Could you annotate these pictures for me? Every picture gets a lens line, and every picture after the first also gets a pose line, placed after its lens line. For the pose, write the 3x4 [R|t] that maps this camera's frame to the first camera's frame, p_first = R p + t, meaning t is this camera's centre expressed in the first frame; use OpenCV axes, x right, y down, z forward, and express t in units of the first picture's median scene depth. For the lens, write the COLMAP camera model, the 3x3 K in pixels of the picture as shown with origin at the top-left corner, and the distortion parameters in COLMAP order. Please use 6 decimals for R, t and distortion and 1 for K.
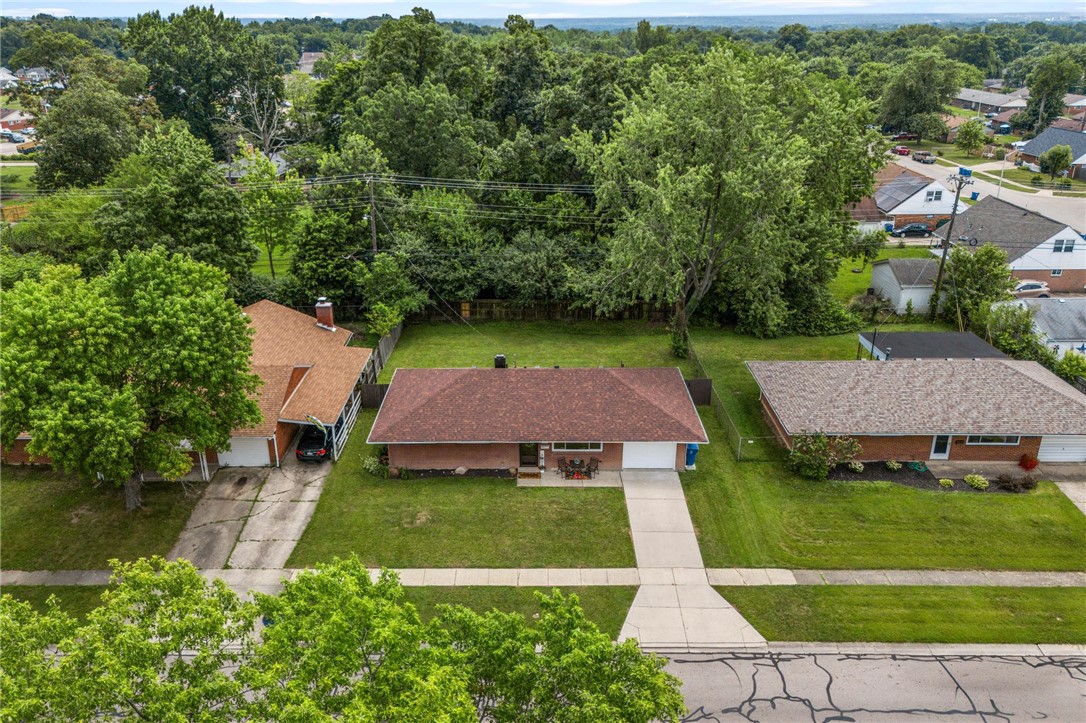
lens RADIAL K [[857.6, 0, 531.0], [0, 857.6, 356.3], [0, 0, 1]] dist [0.034080, -0.006865]
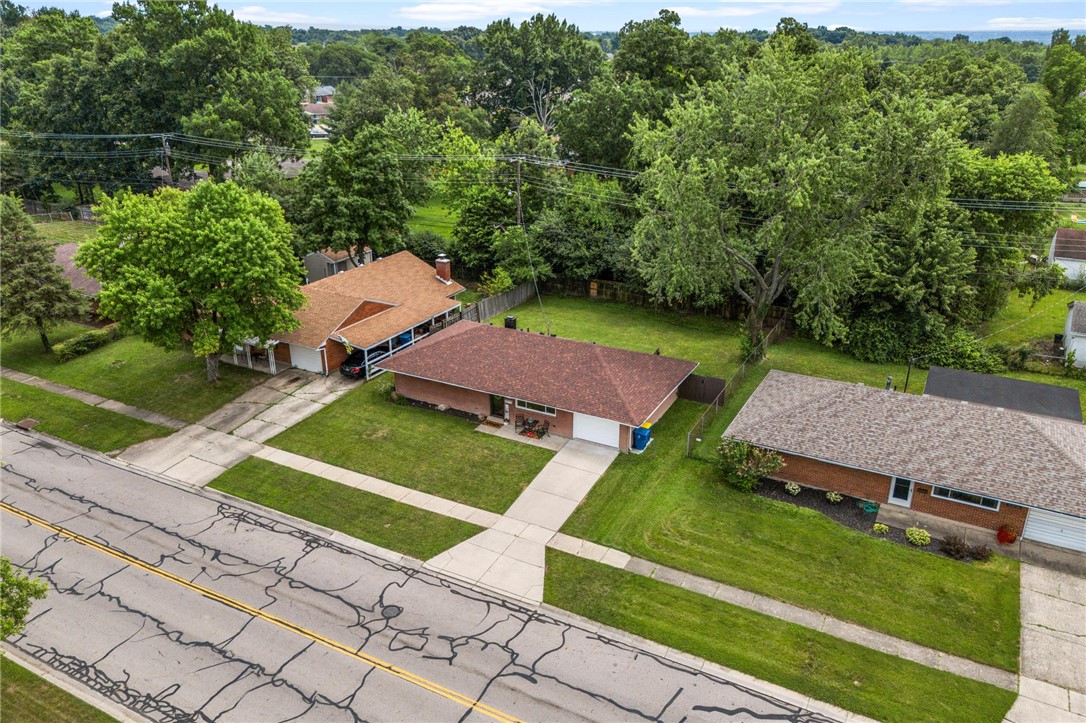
lens RADIAL K [[824.5, 0, 543.0], [0, 824.5, 361.5], [0, 0, 1]] dist [0.034286, -0.001333]
pose [[0.883903, 0.179193, -0.431978, 0.498529], [-0.177661, 0.983095, 0.044282, 0.001444], [0.432611, 0.037604, 0.900796, 0.072081]]
